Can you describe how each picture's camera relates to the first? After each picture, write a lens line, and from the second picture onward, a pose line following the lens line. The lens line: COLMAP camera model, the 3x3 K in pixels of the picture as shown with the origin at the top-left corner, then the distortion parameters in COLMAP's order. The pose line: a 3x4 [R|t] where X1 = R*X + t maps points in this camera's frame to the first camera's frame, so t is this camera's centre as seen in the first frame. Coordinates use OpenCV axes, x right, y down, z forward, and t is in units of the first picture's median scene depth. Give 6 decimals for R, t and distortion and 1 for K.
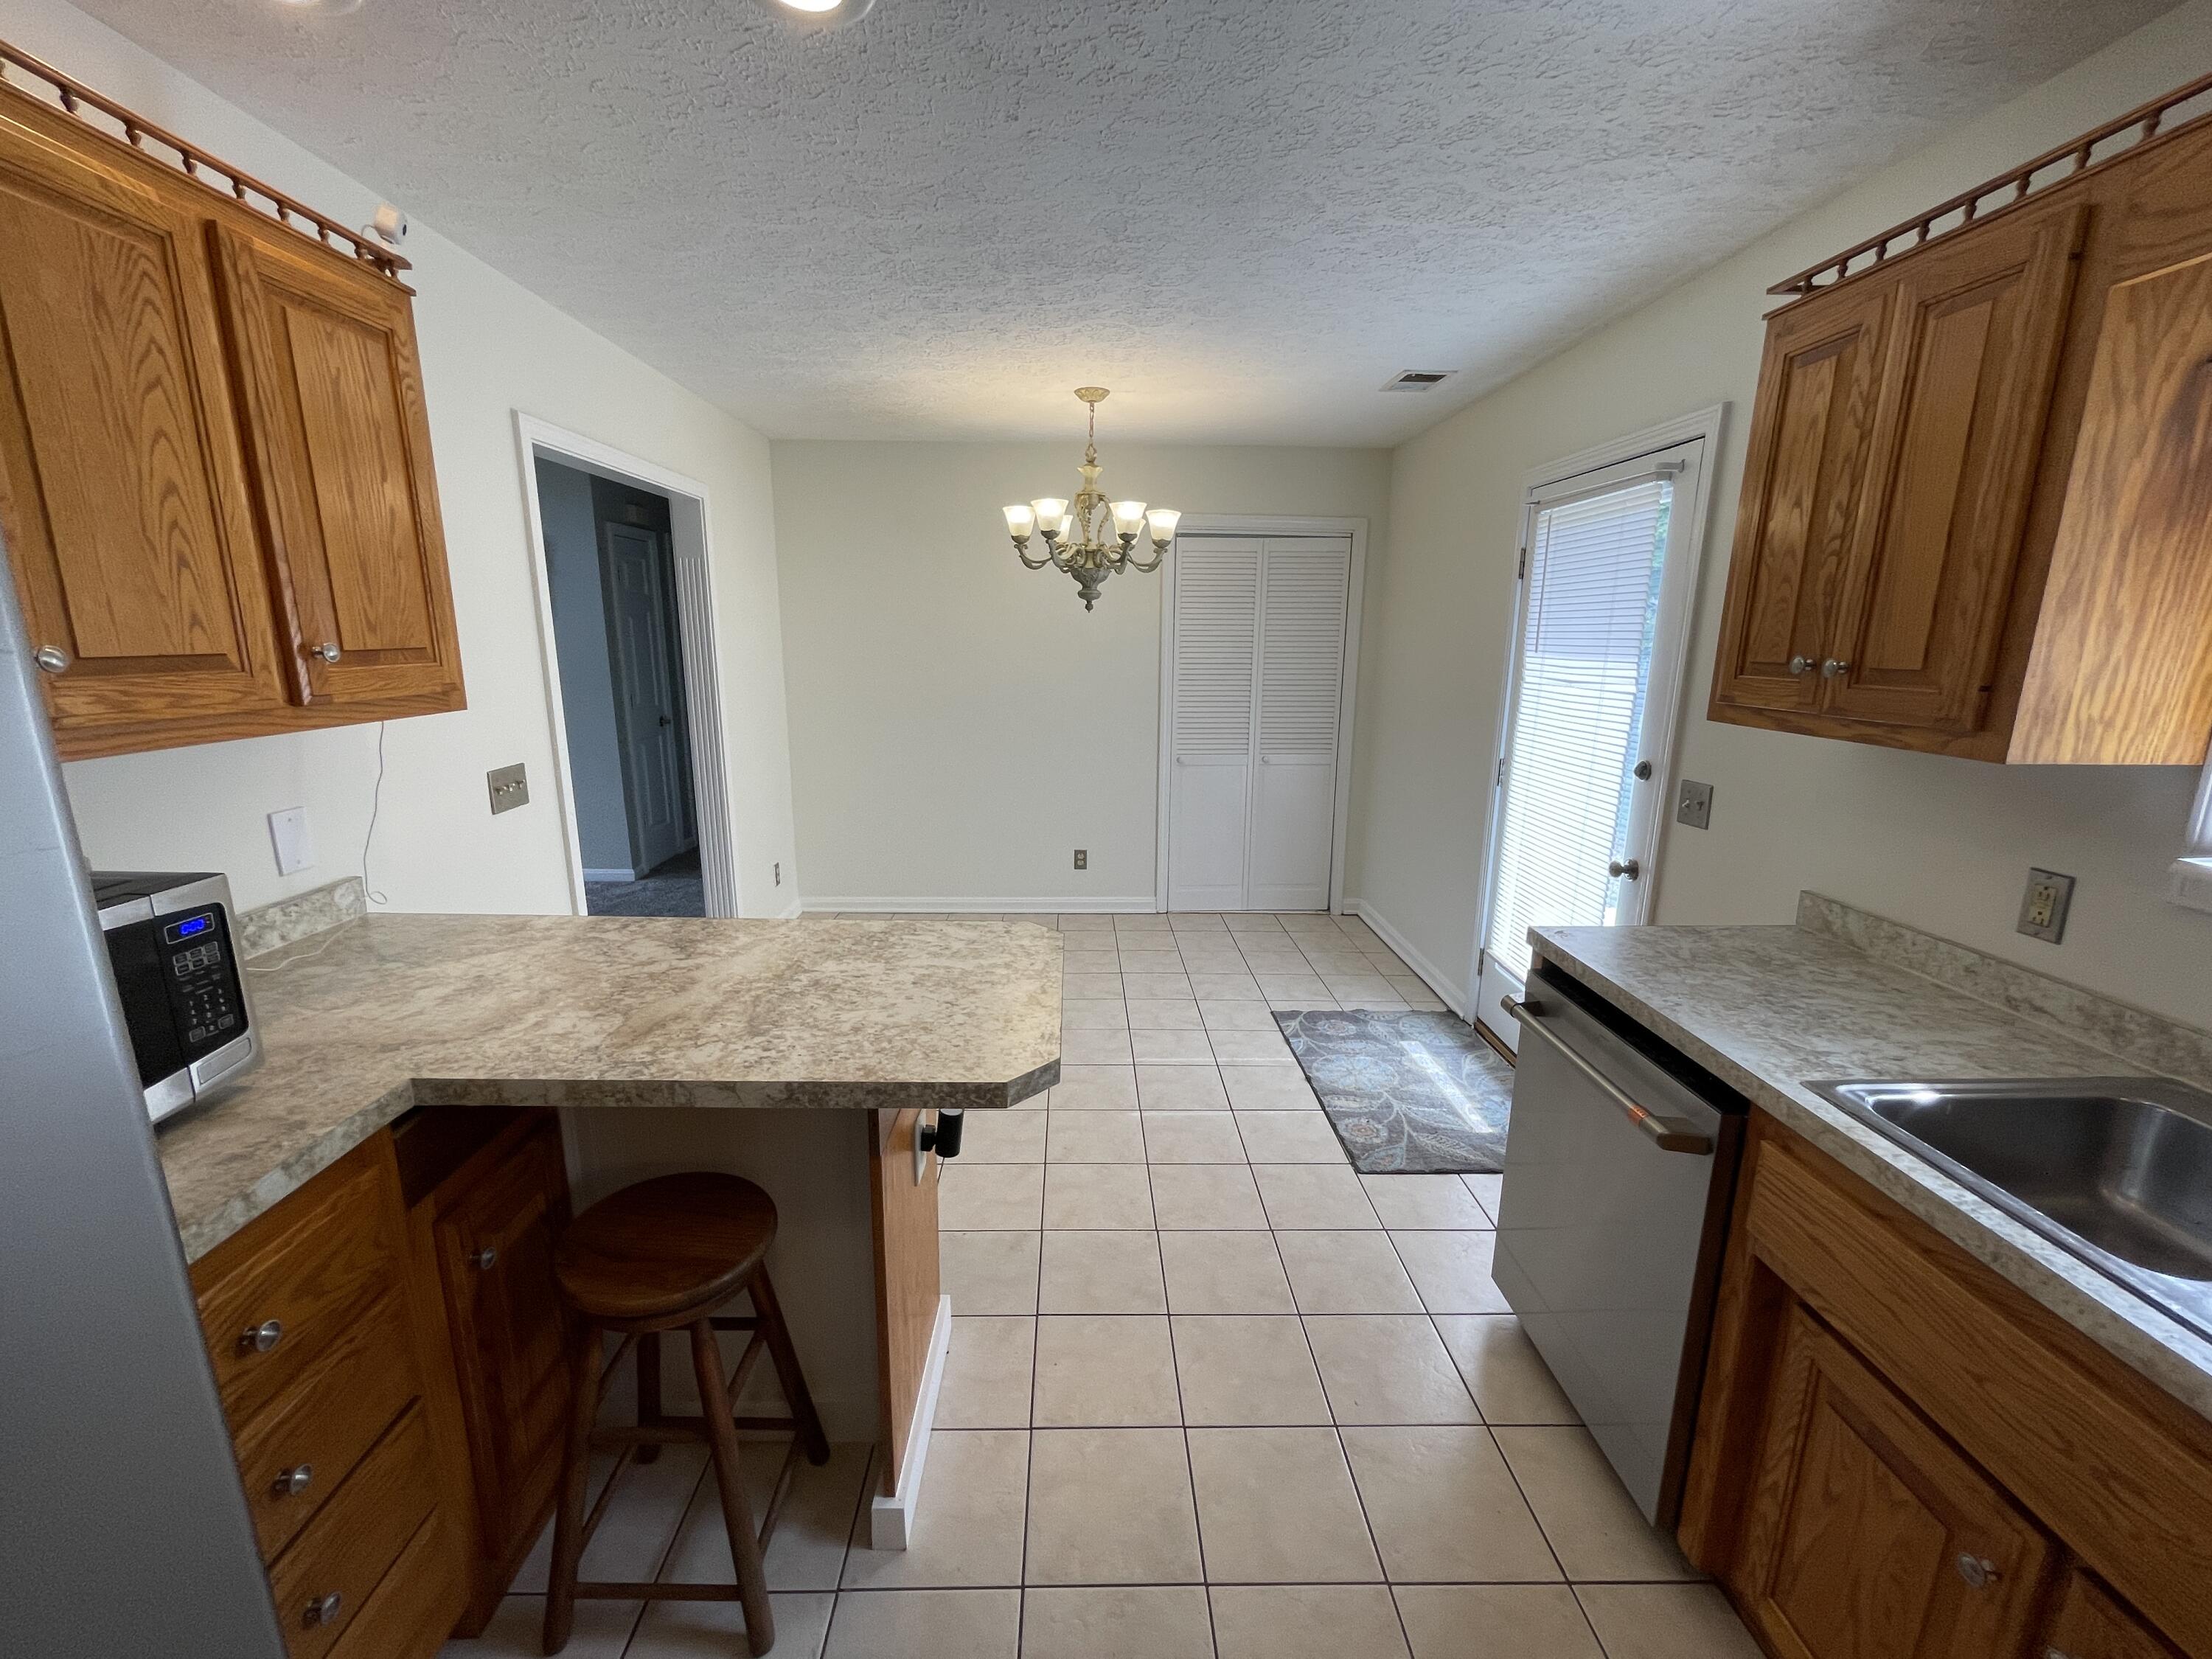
lens RADIAL K [[908.4, 0, 1099.7], [0, 908.4, 829.5], [0, 0, 1]] dist [-0.000906, 0.000042]
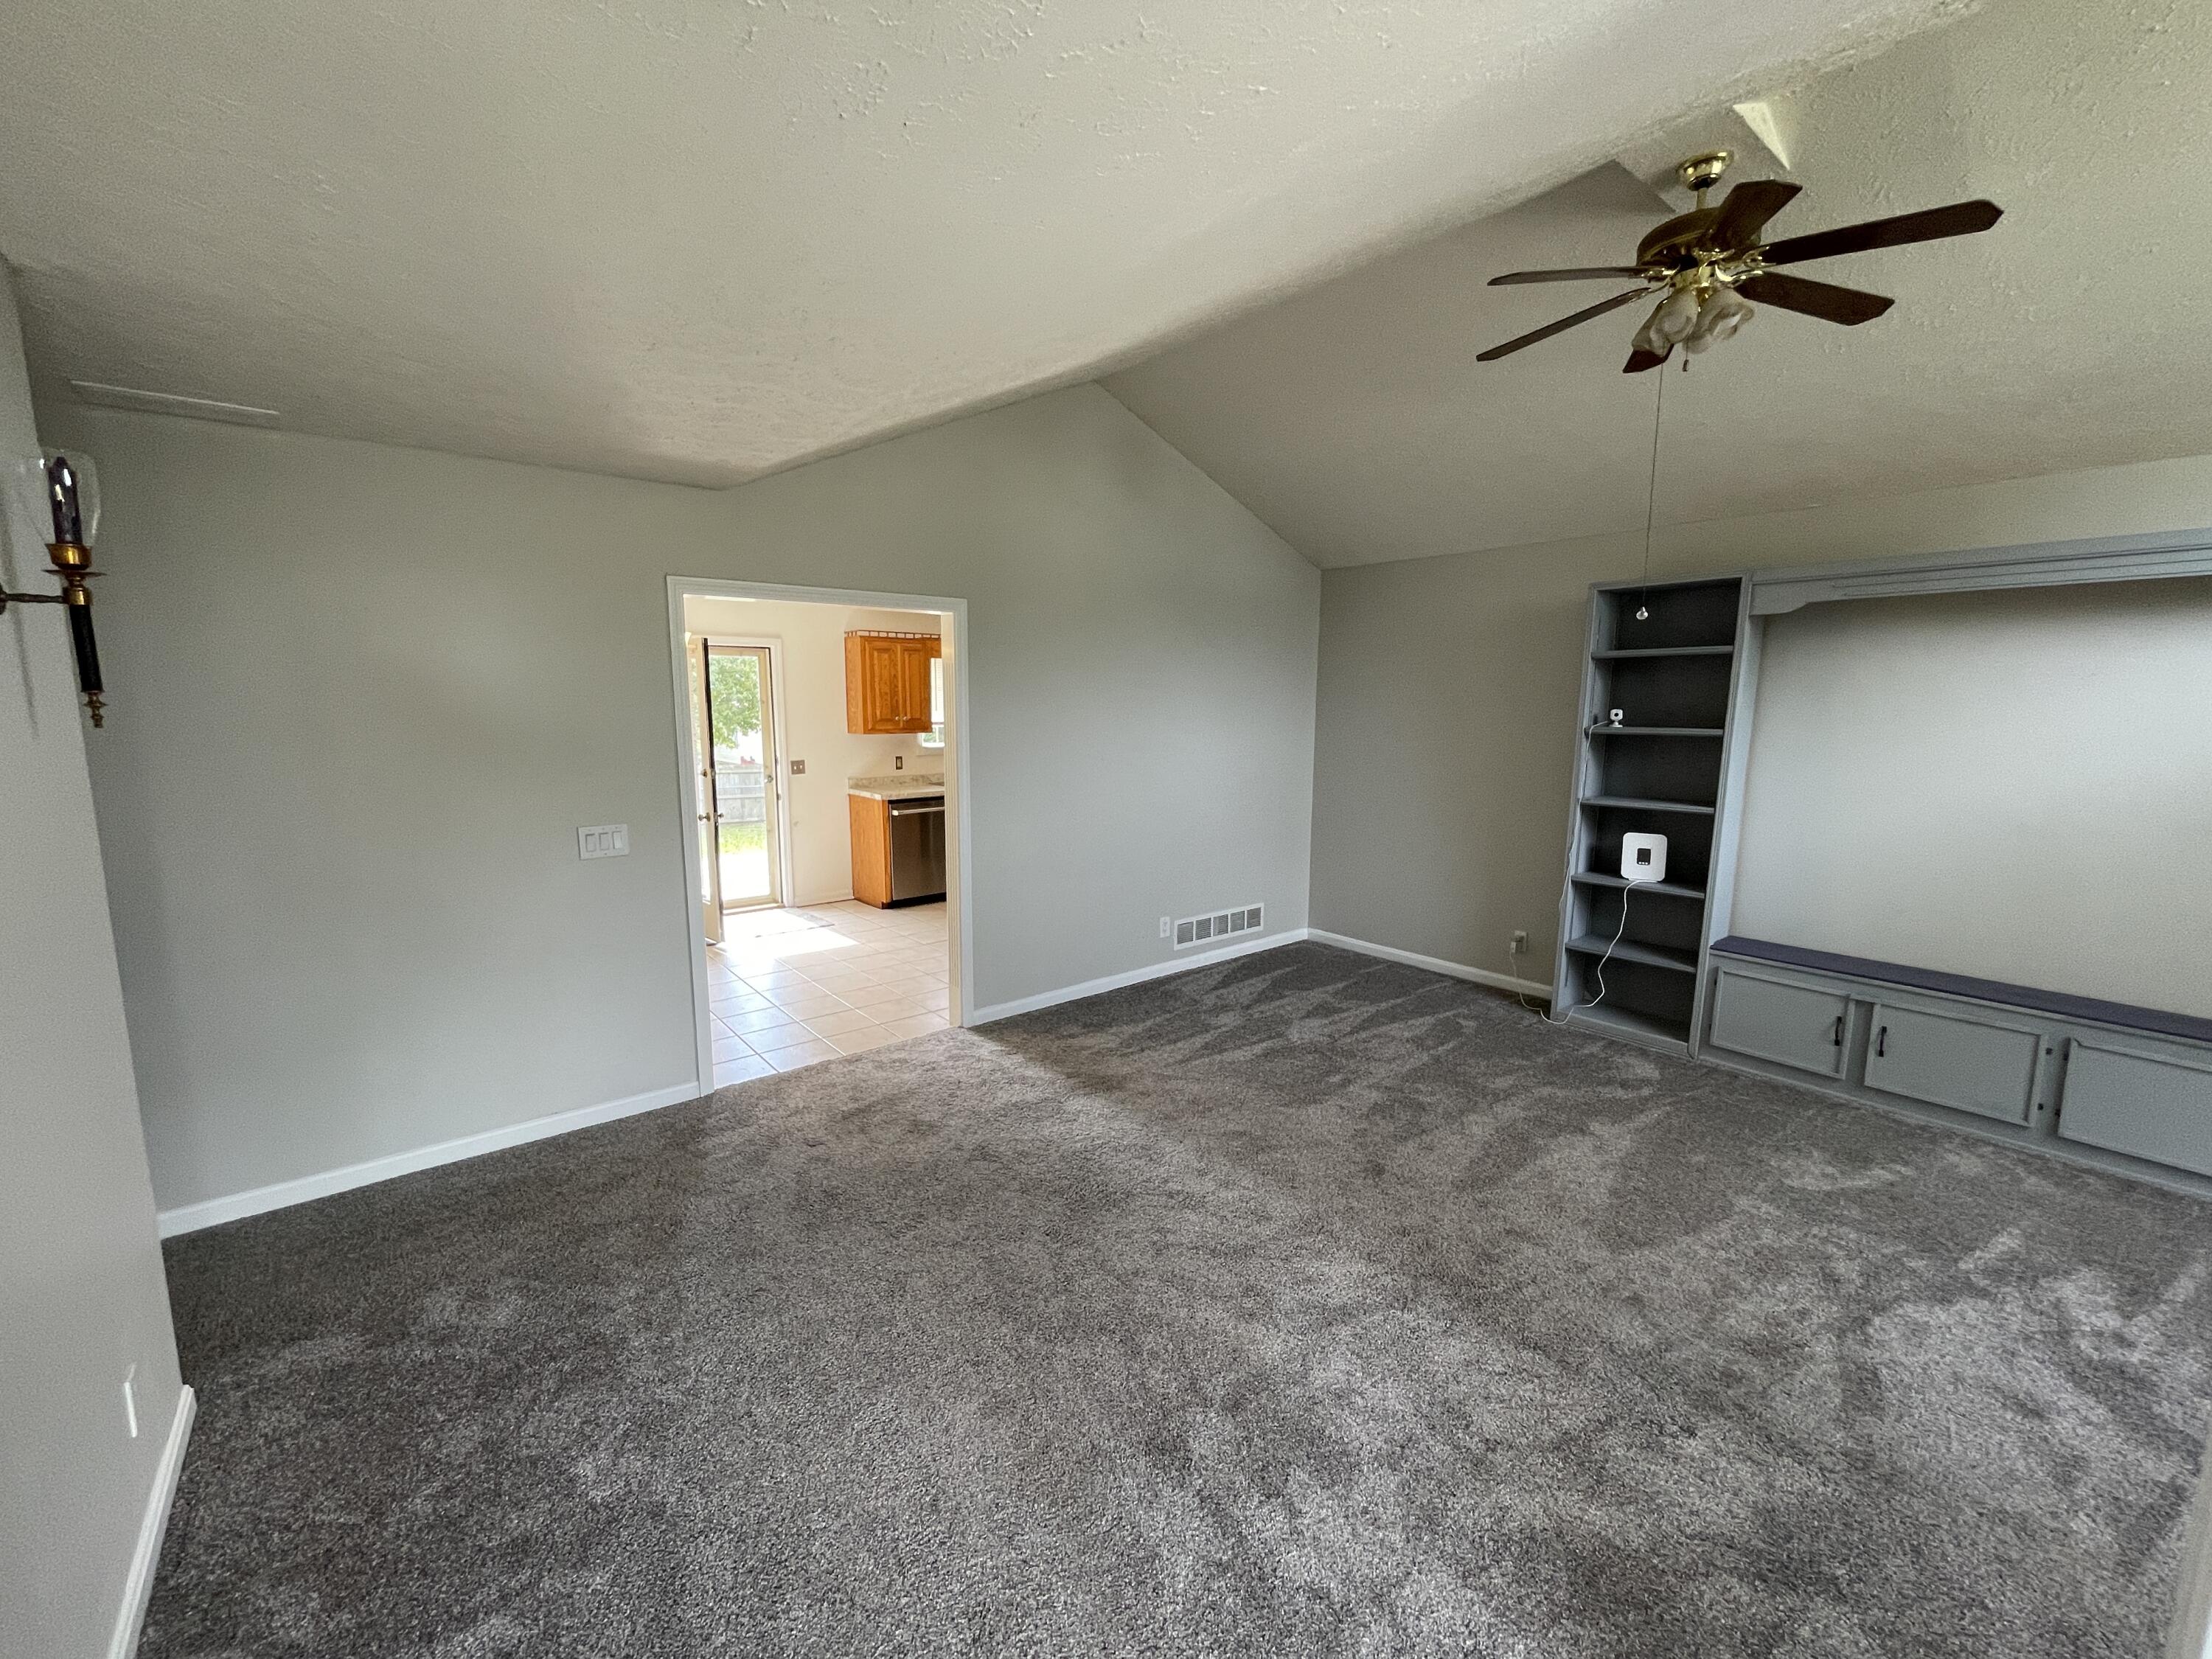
lens RADIAL K [[908.4, 0, 1095.2], [0, 908.4, 829.6], [0, 0, 1]] dist [-0.000906, 0.000042]
pose [[-0.599266, -0.119996, 0.791506, -2.359919], [0.168873, 0.947506, 0.271504, -0.483505], [-0.782536, 0.296367, -0.547544, 1.930617]]
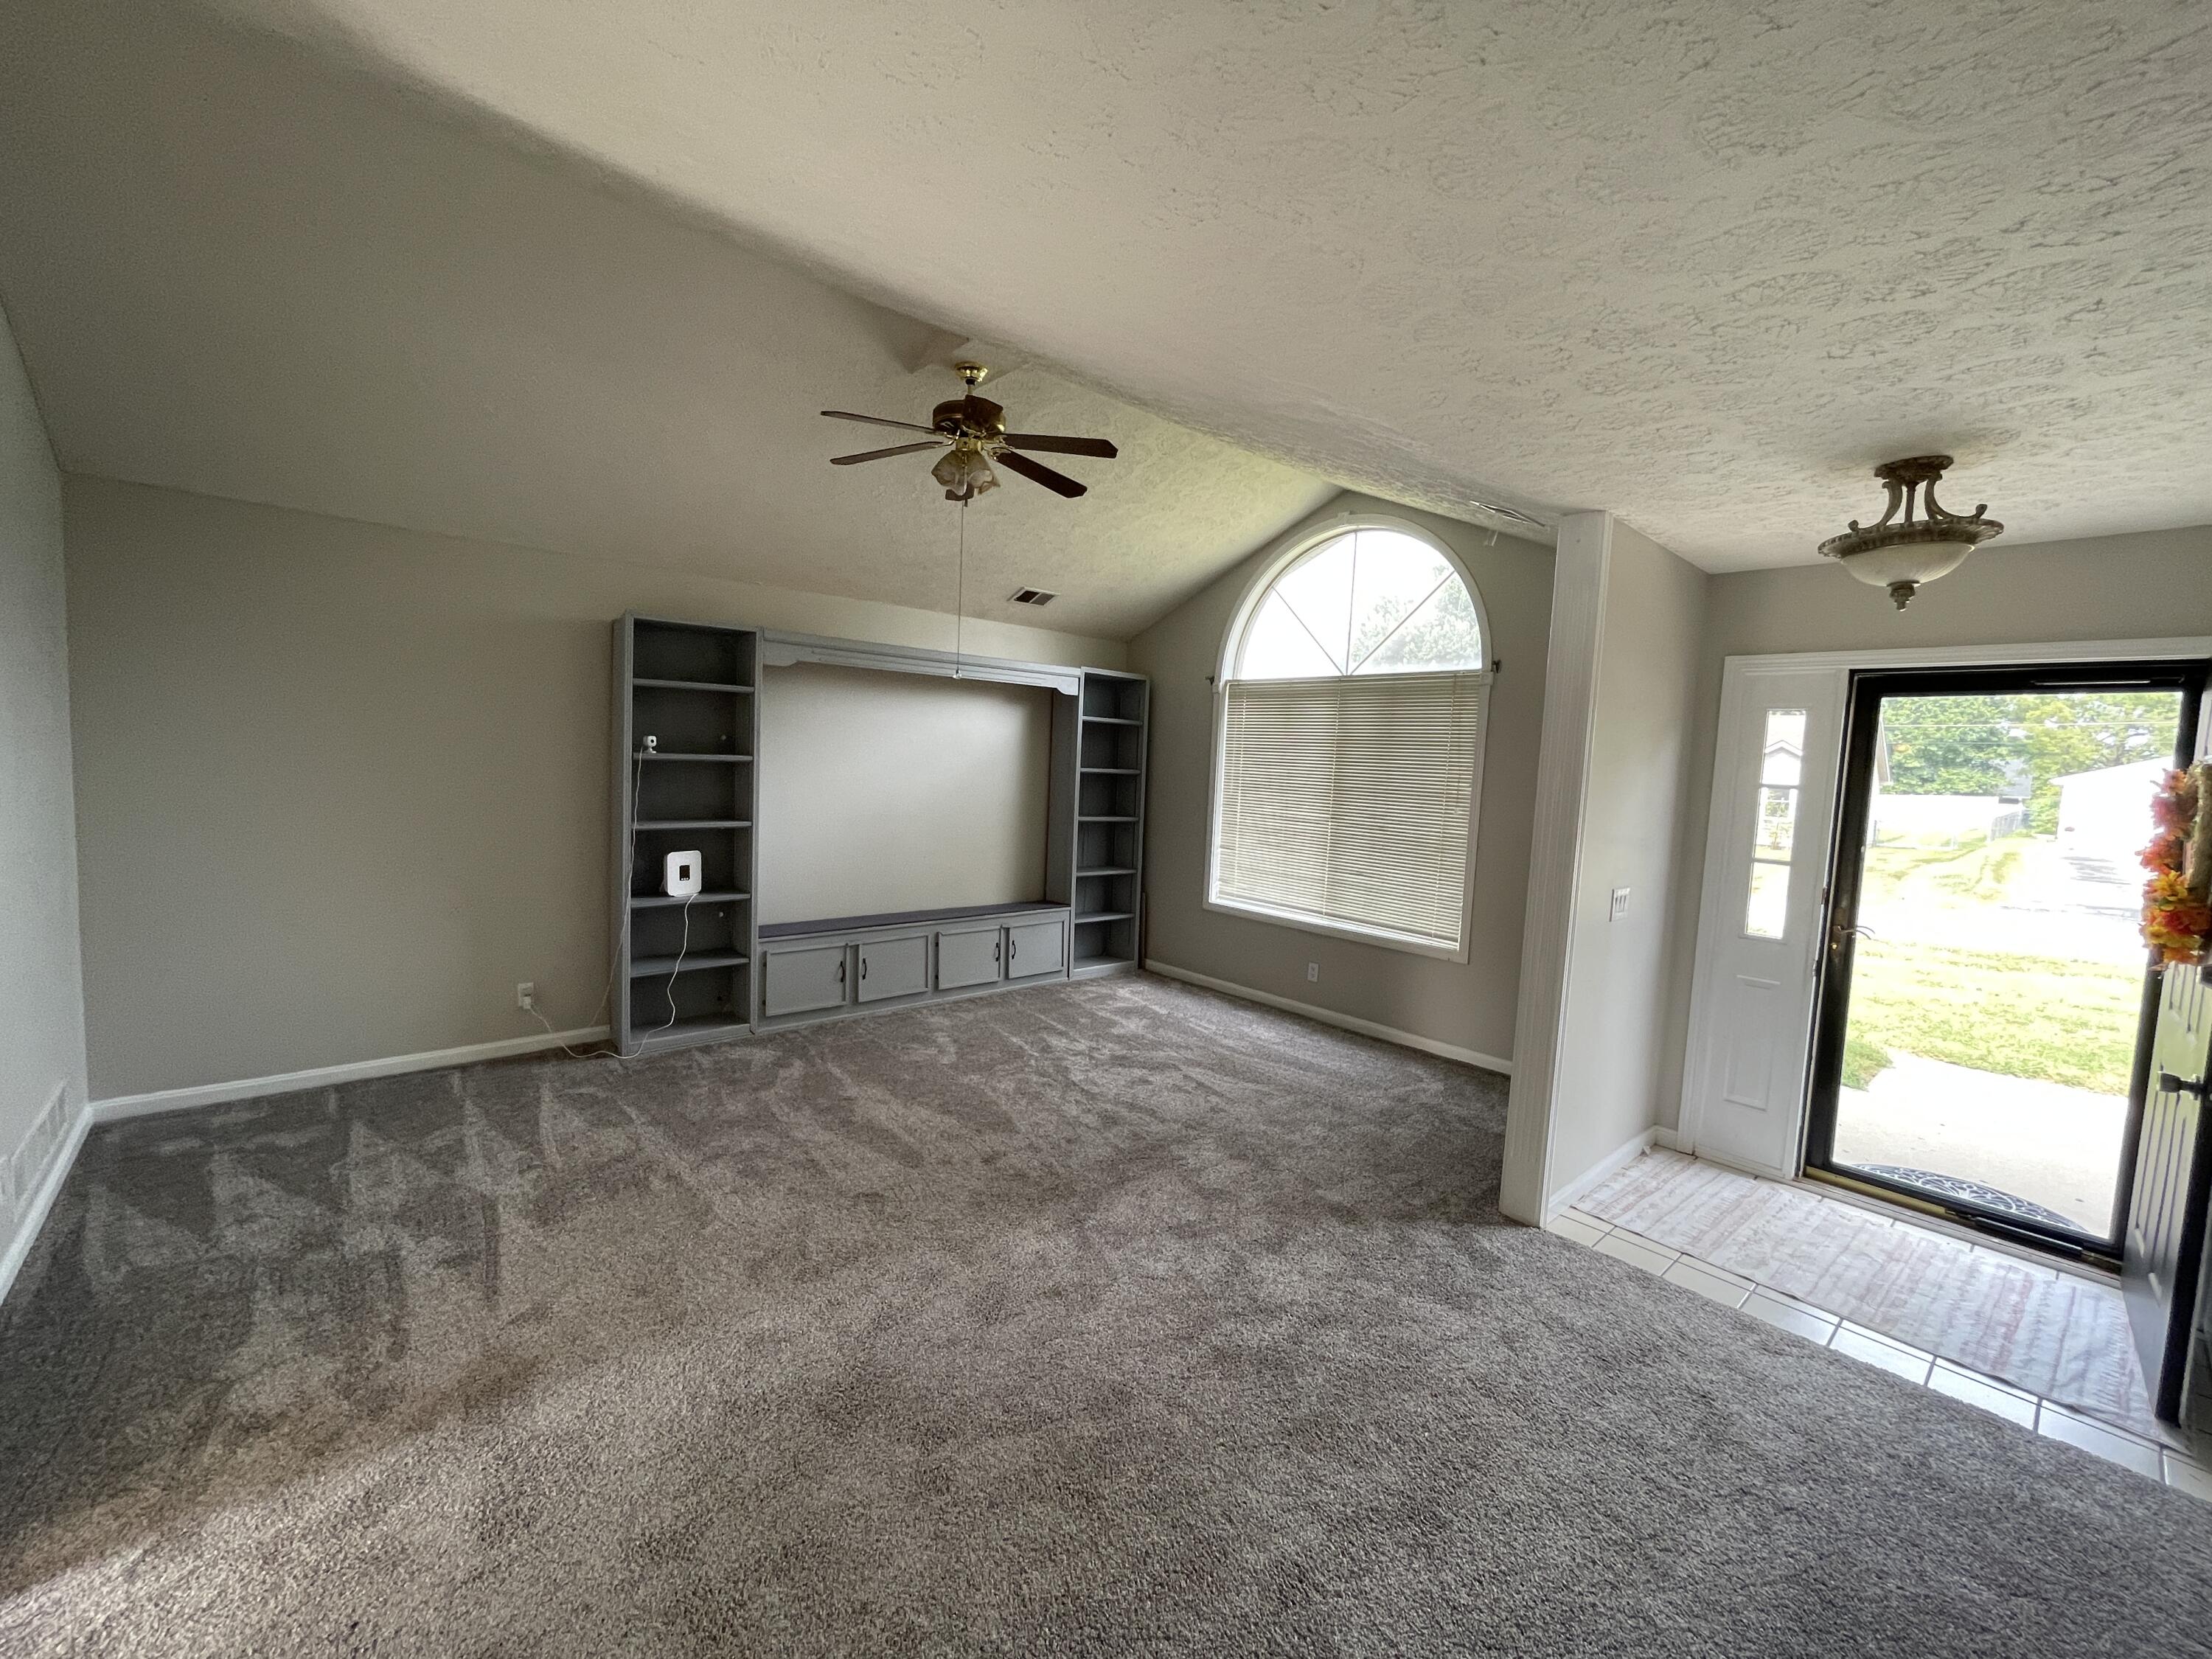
lens RADIAL K [[908.4, 0, 1085.2], [0, 908.4, 824.5], [0, 0, 1]] dist [-0.000906, 0.000042]
pose [[-0.768892, 0.008719, -0.639319, -1.014424], [-0.182348, 0.955390, 0.232334, -0.468849], [0.612825, 0.295218, -0.733002, 2.033676]]
